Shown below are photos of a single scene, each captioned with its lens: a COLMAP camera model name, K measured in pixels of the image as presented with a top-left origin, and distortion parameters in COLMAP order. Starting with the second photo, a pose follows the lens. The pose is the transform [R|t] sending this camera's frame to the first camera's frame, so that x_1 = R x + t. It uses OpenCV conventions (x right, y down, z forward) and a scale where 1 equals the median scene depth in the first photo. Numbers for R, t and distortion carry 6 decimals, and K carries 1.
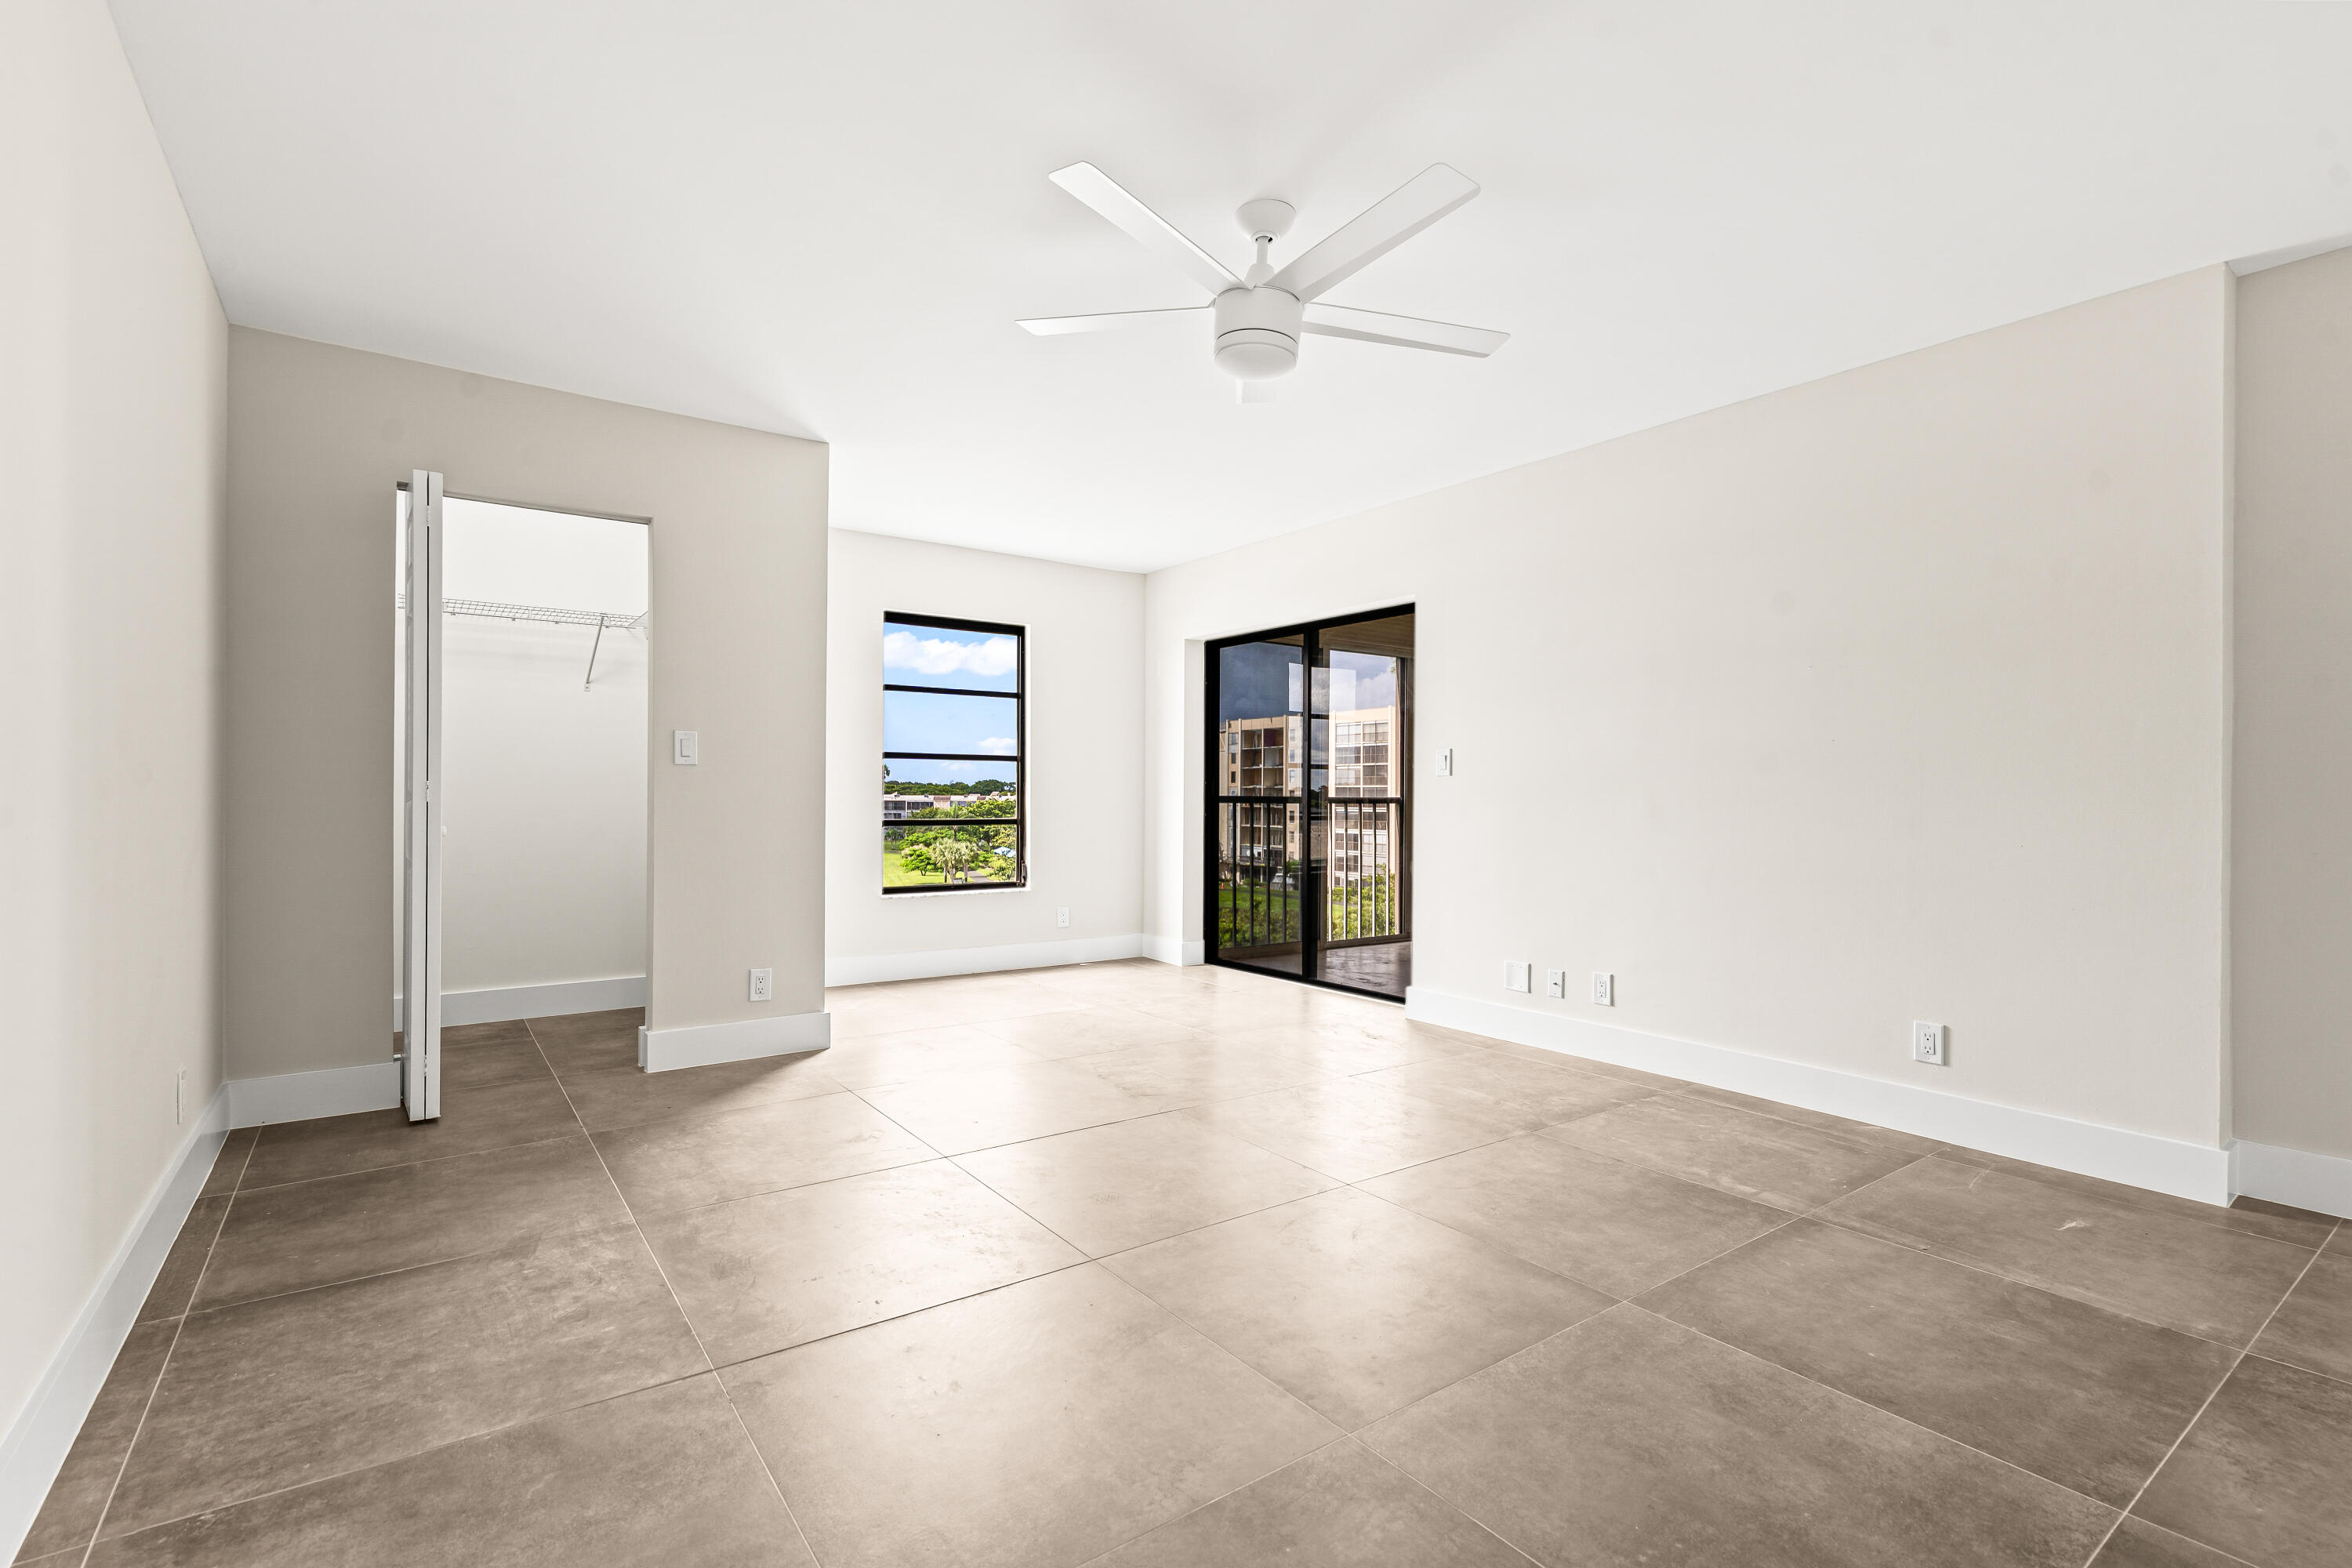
lens RADIAL K [[1070.4, 0, 1178.4], [0, 1070.4, 799.1], [0, 0, 1]] dist [-0.005432, 0.000756]
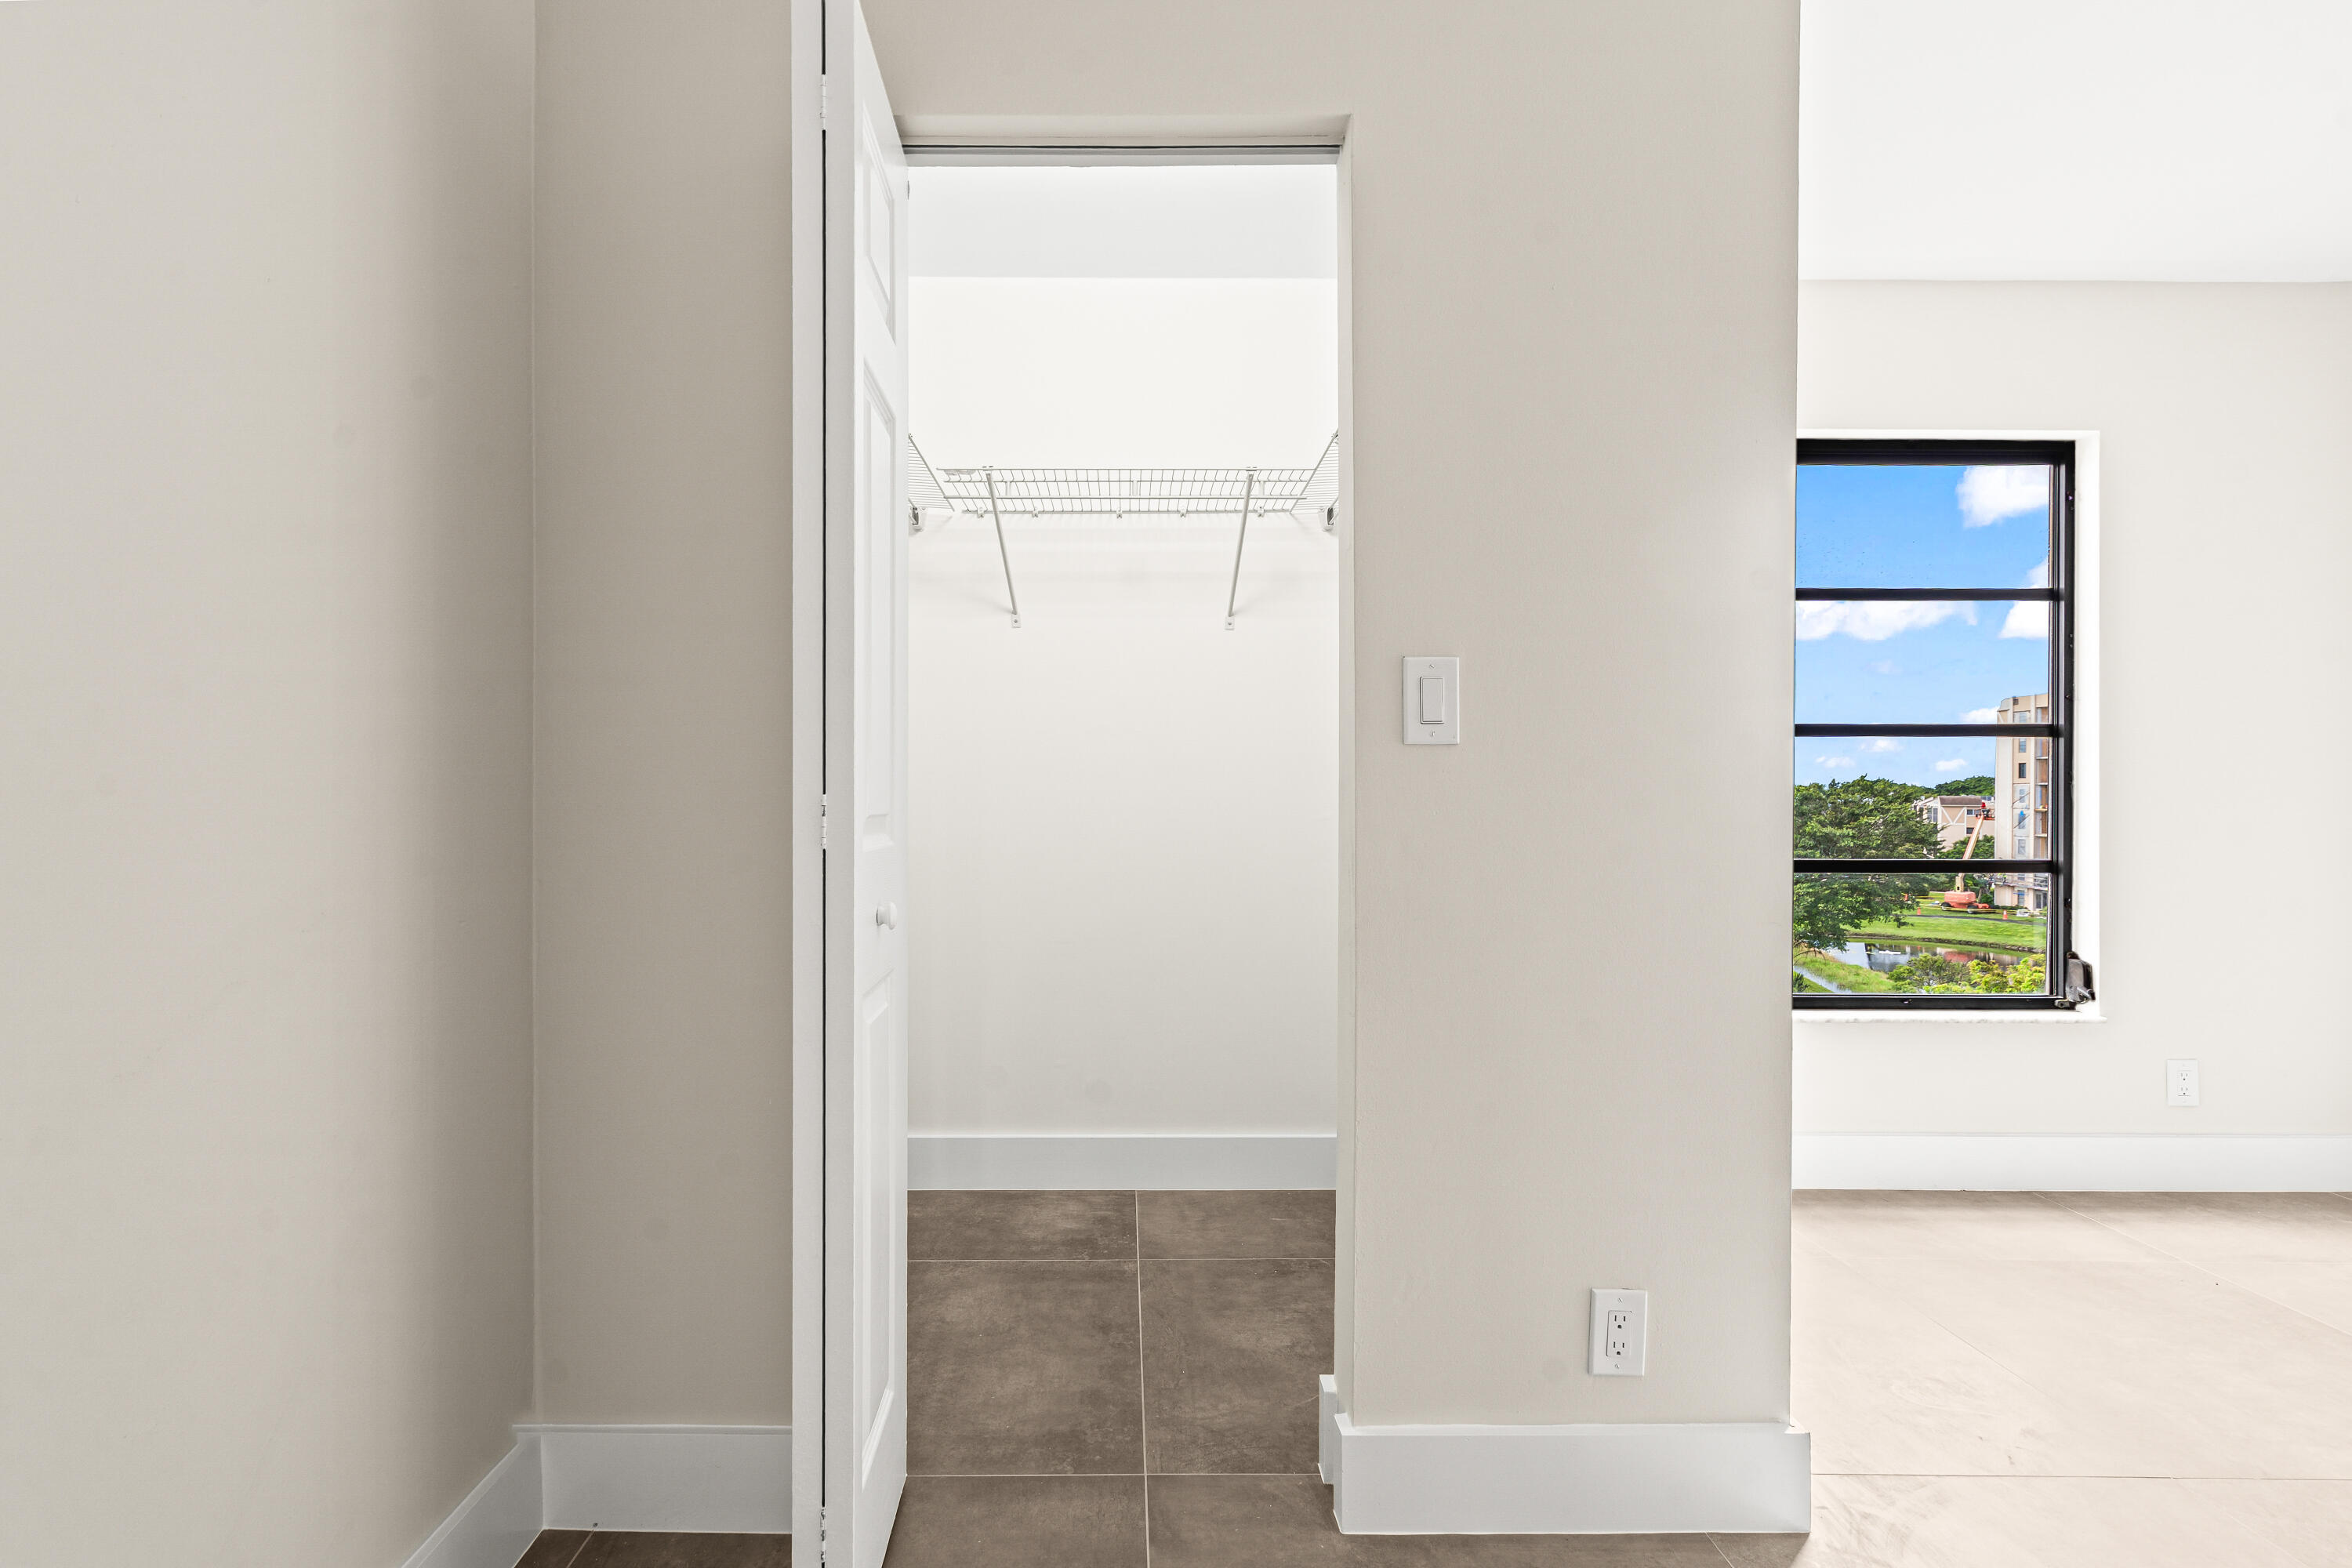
lens RADIAL K [[1089.1, 0, 1118.7], [0, 1089.1, 796.9], [0, 0, 1]] dist [-0.002559, -0.000129]
pose [[0.805509, -0.003055, -0.592575, -0.305121], [0.001440, 0.999994, -0.003197, -0.011793], [0.592581, 0.001722, 0.805509, 0.590165]]
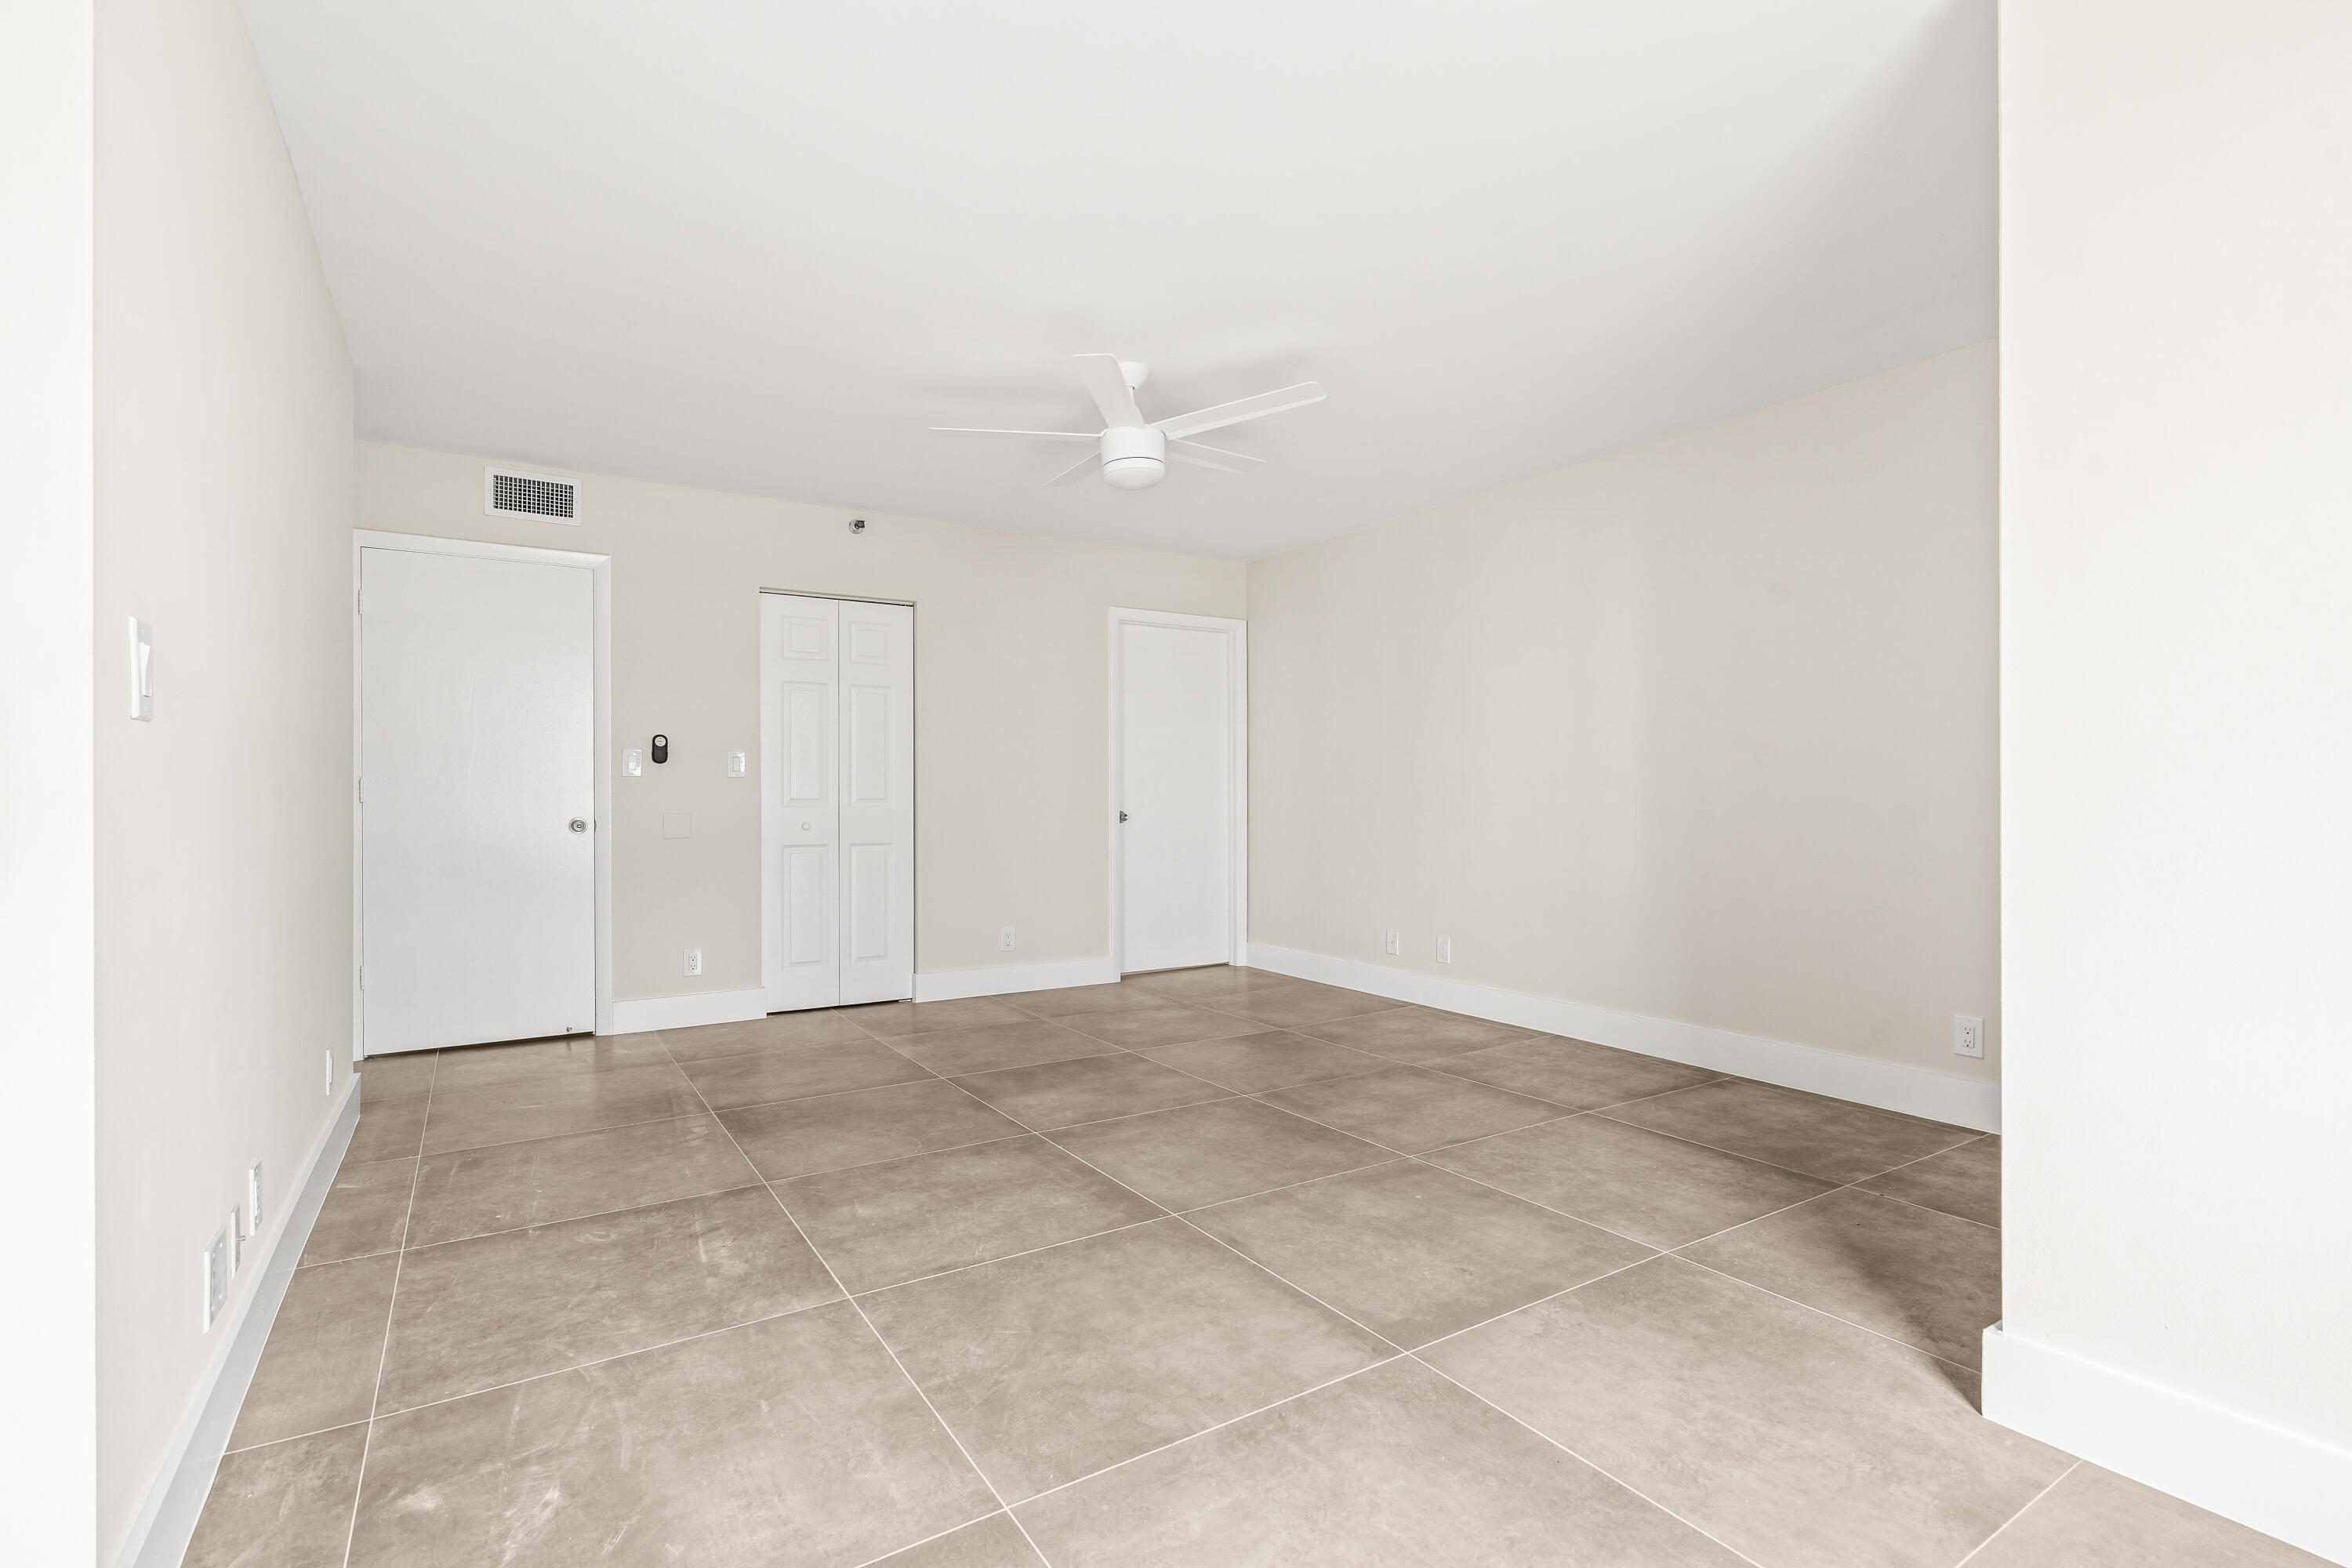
lens RADIAL K [[1103.0, 0, 1188.6], [0, 1103.0, 821.9], [0, 0, 1]] dist [0.002091, 0.000242]
pose [[-0.998541, -0.006694, 0.053577, -0.046377], [-0.005221, 0.999606, 0.027591, -0.006439], [-0.053741, 0.027271, -0.998182, 1.483396]]
